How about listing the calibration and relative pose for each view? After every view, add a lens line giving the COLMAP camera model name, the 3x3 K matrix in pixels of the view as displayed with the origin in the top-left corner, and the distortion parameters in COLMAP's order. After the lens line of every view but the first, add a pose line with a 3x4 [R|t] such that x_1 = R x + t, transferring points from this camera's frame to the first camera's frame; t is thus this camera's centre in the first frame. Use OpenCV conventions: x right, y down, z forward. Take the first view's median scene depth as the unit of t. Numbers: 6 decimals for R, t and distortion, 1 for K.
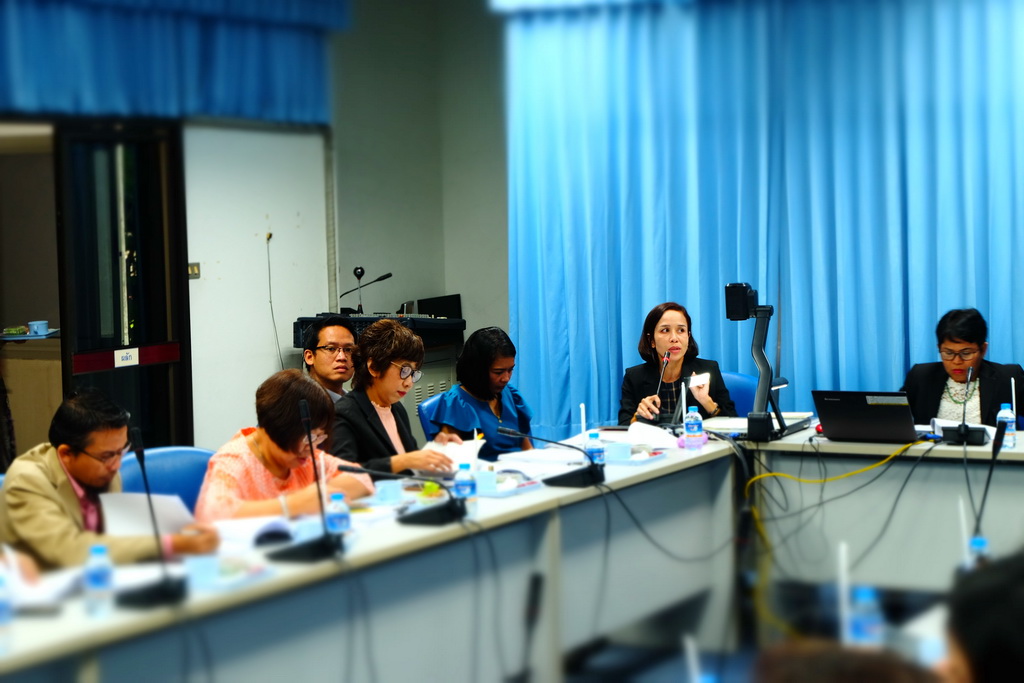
lens RADIAL K [[2229.6, 0, 513.7], [0, 2229.6, 342.2], [0, 0, 1]] dist [0.083137, 0.105254]
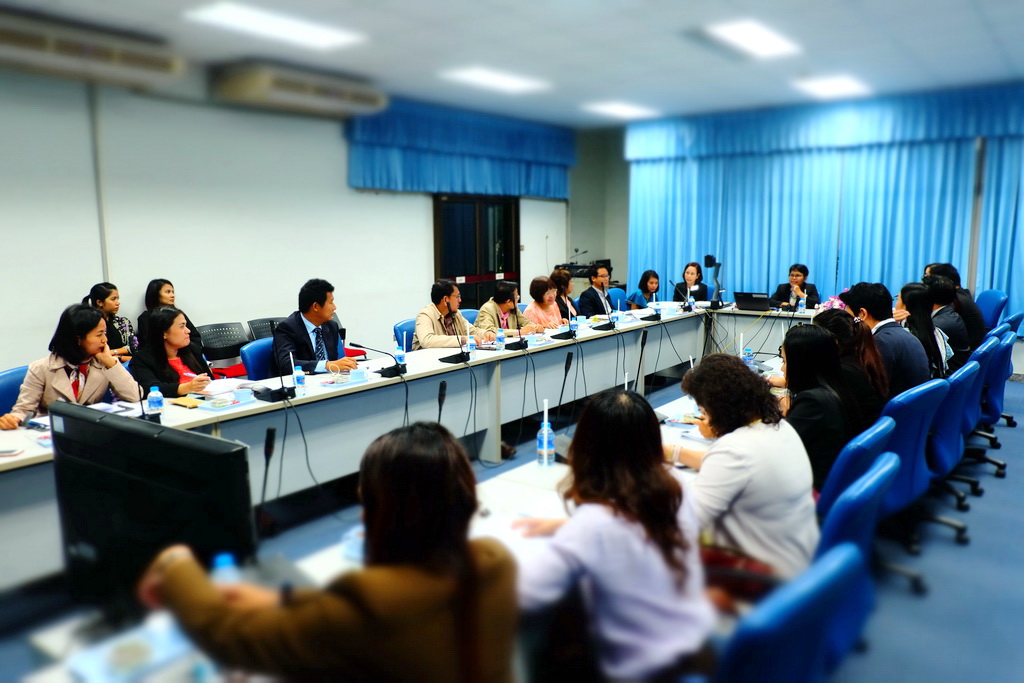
lens RADIAL K [[788.1, 0, 512.0], [0, 788.1, 341.5], [0, 0, 1]] dist [0.000822, 0.002092]
pose [[0.989680, 0.035252, -0.138894, -0.006436], [-0.024237, 0.996483, 0.080211, 0.008961], [0.141233, -0.076017, 0.987054, -0.052260]]
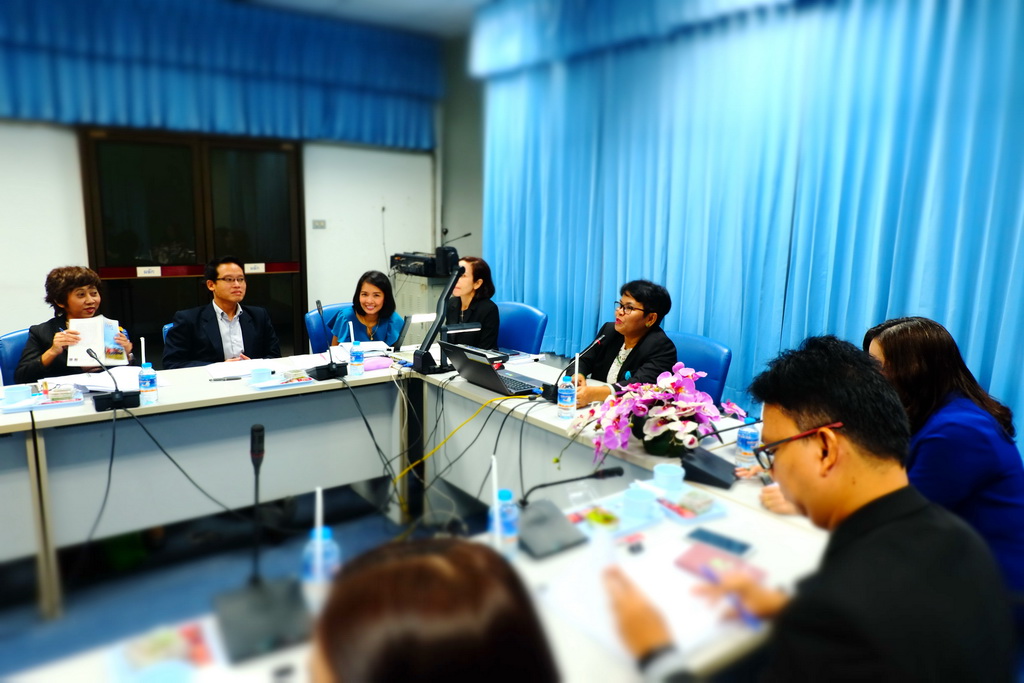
lens RADIAL K [[707.8, 0, 512.0], [0, 707.8, 341.5], [0, 0, 1]] dist [-0.005931, 0.003004]
pose [[0.903622, 0.120156, -0.411133, 0.282582], [-0.070458, 0.988470, 0.134025, -0.027921], [0.422496, -0.092141, 0.901669, 0.573064]]
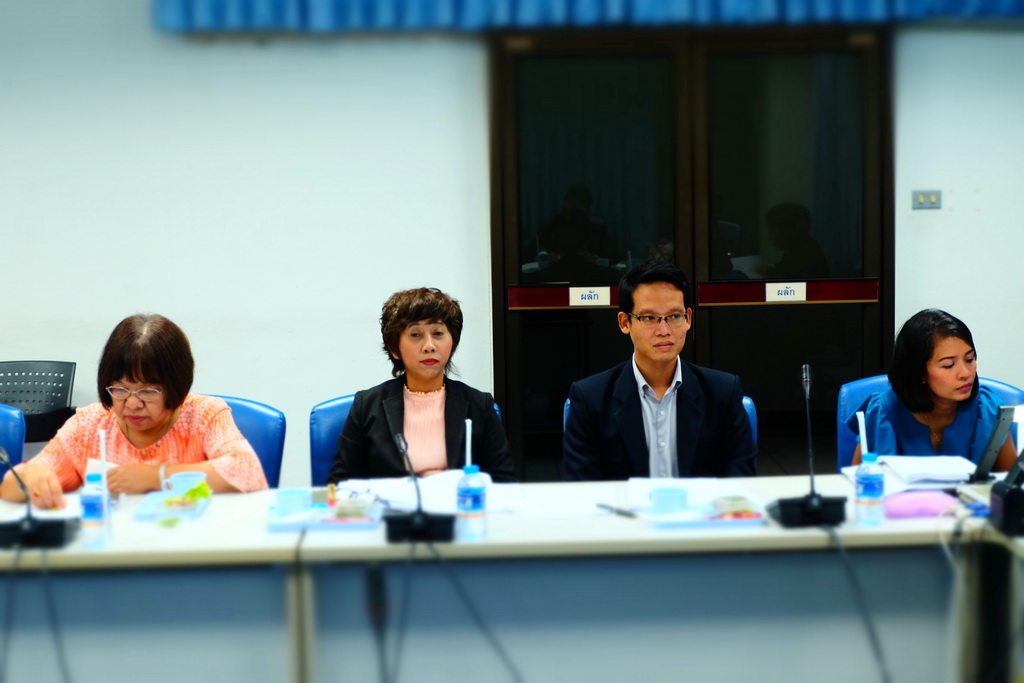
lens RADIAL K [[1679.6, 0, 512.0], [0, 1679.6, 341.5], [0, 0, 1]] dist [-0.023473, -0.126892]
pose [[0.503892, 0.112269, -0.856439, 0.365840], [-0.049745, 0.993643, 0.100987, -0.037939], [0.862333, -0.008283, 0.506274, 0.585462]]
